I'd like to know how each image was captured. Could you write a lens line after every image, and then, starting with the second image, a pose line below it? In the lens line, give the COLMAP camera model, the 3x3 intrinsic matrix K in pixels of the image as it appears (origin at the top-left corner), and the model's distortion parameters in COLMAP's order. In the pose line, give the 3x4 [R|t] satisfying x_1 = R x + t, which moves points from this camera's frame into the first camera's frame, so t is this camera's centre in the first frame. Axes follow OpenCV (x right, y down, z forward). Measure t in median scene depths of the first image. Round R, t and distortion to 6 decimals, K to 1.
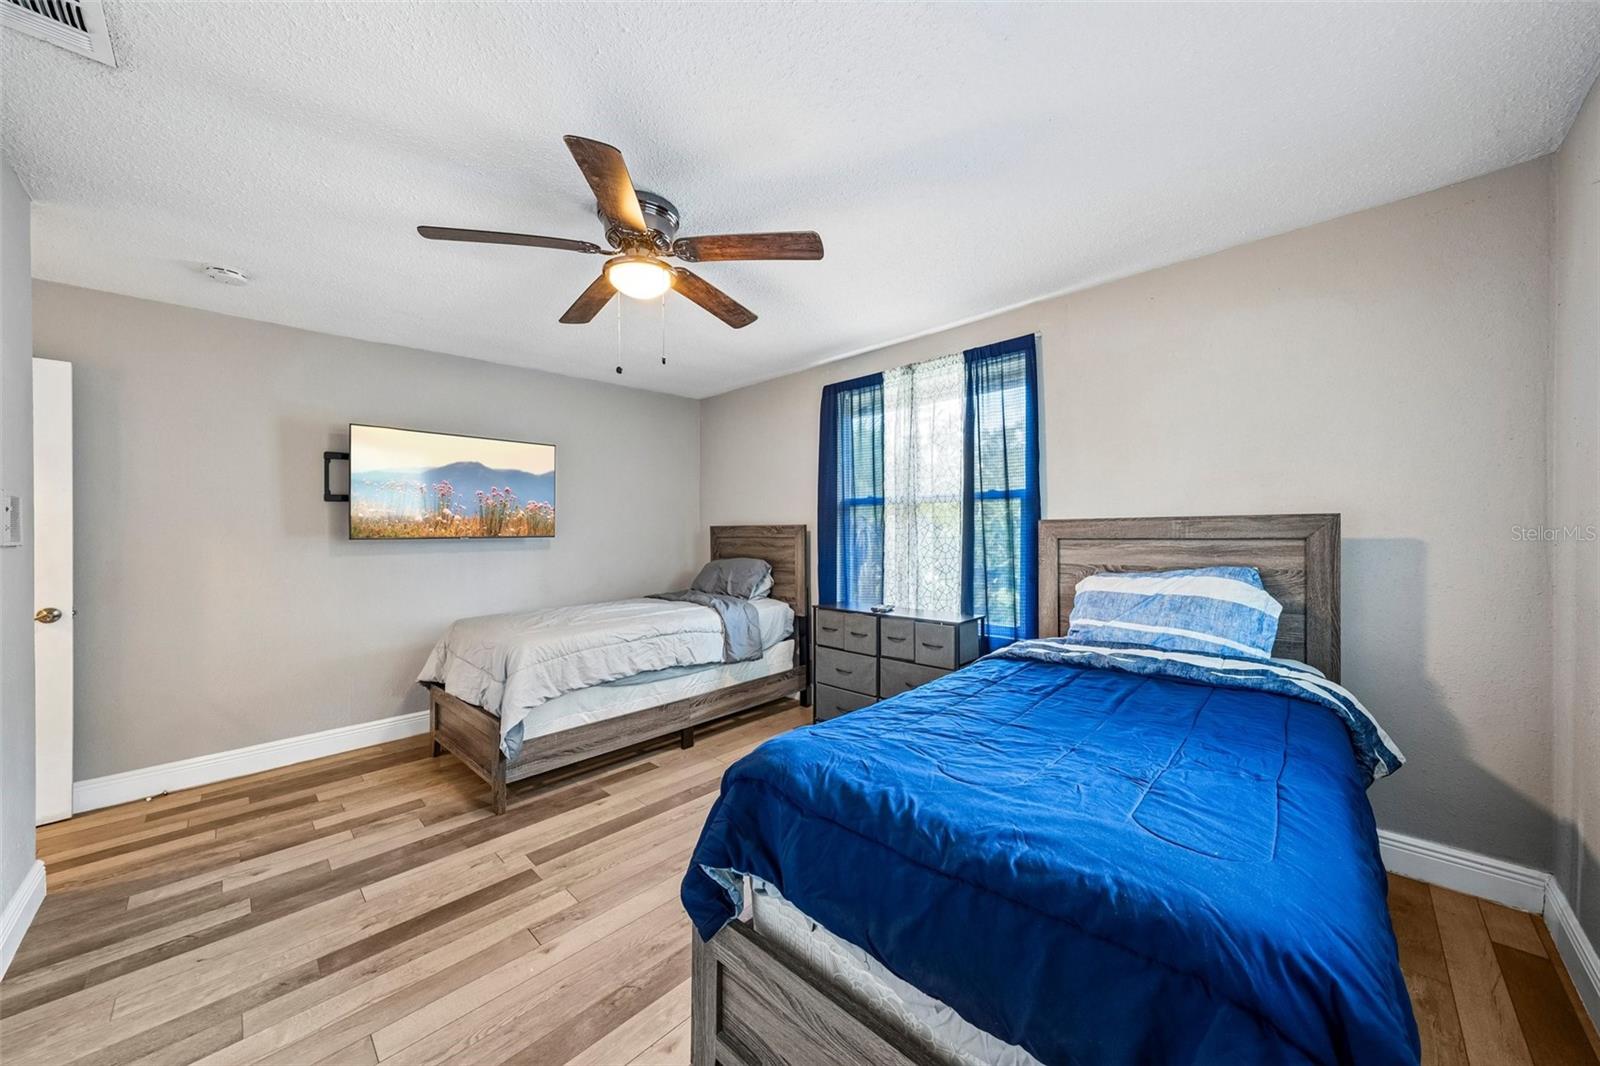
lens RADIAL K [[560.8, 0, 798.9], [0, 560.8, 531.2], [0, 0, 1]] dist [0.000165, 0.000009]
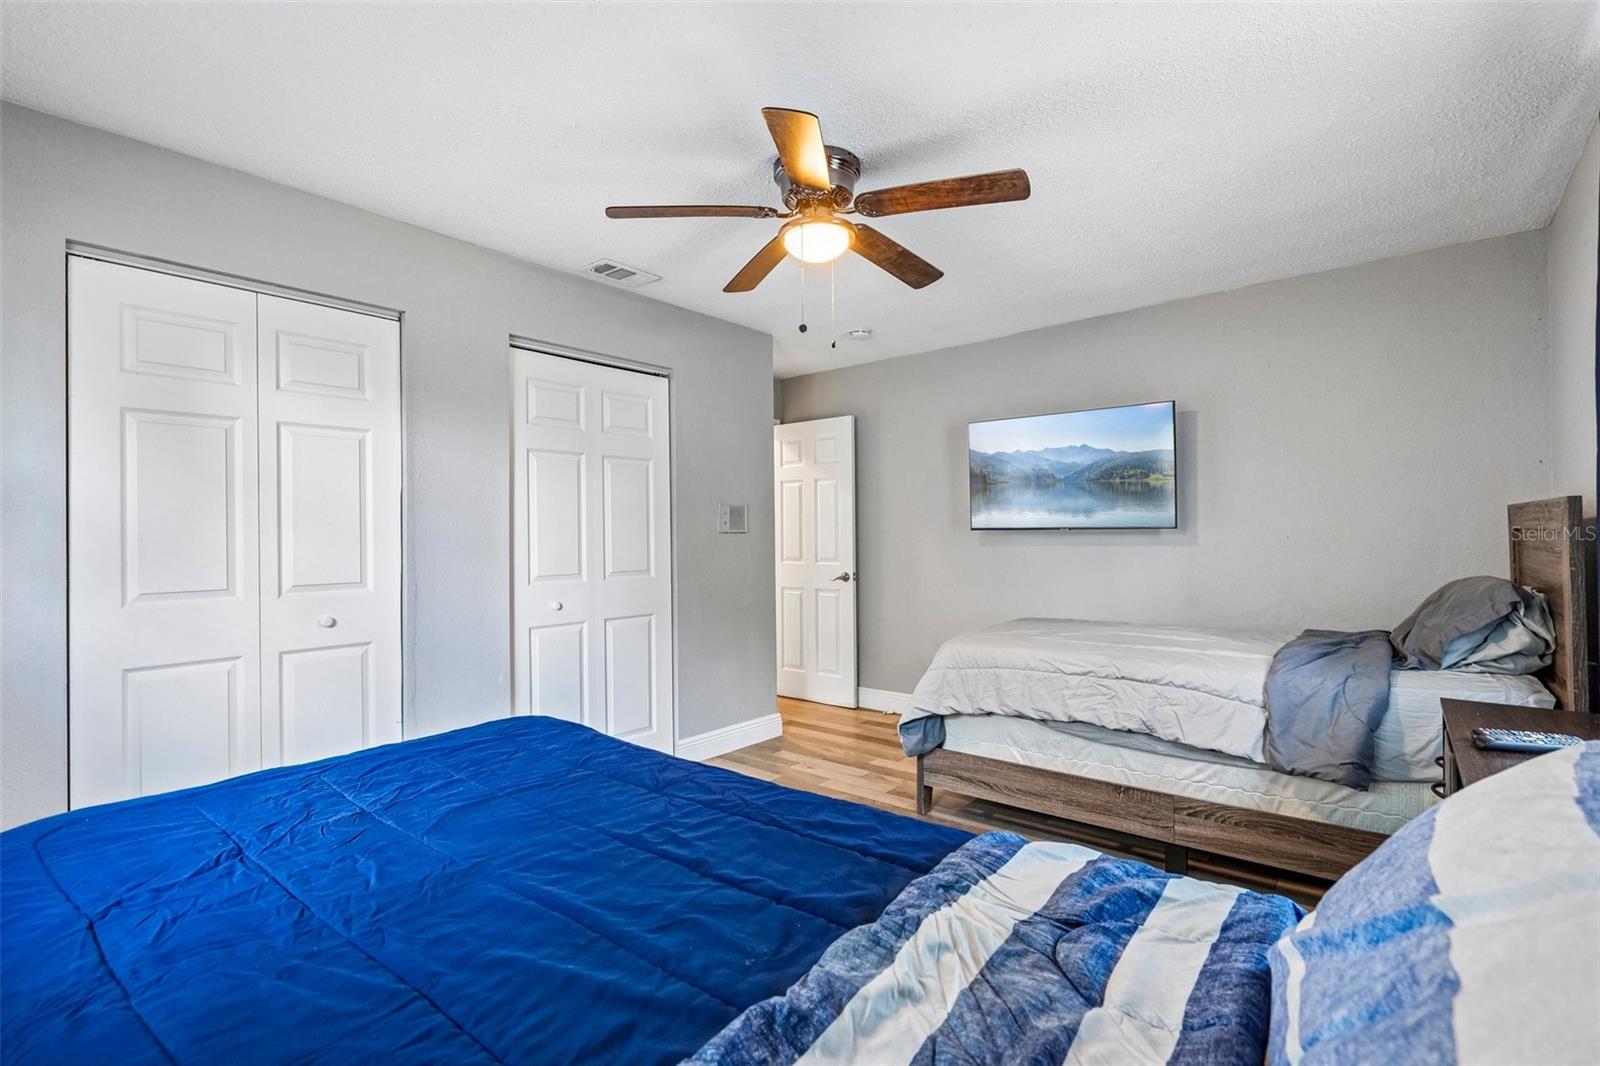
lens RADIAL K [[717.4, 0, 800.0], [0, 717.4, 530.5], [0, 0, 1]] dist [0.001380, 0.000025]
pose [[0.093842, 0.003942, -0.995579, 0.610945], [0.009379, 0.999944, 0.004844, 0.005806], [0.995543, -0.009792, 0.093800, 0.608124]]
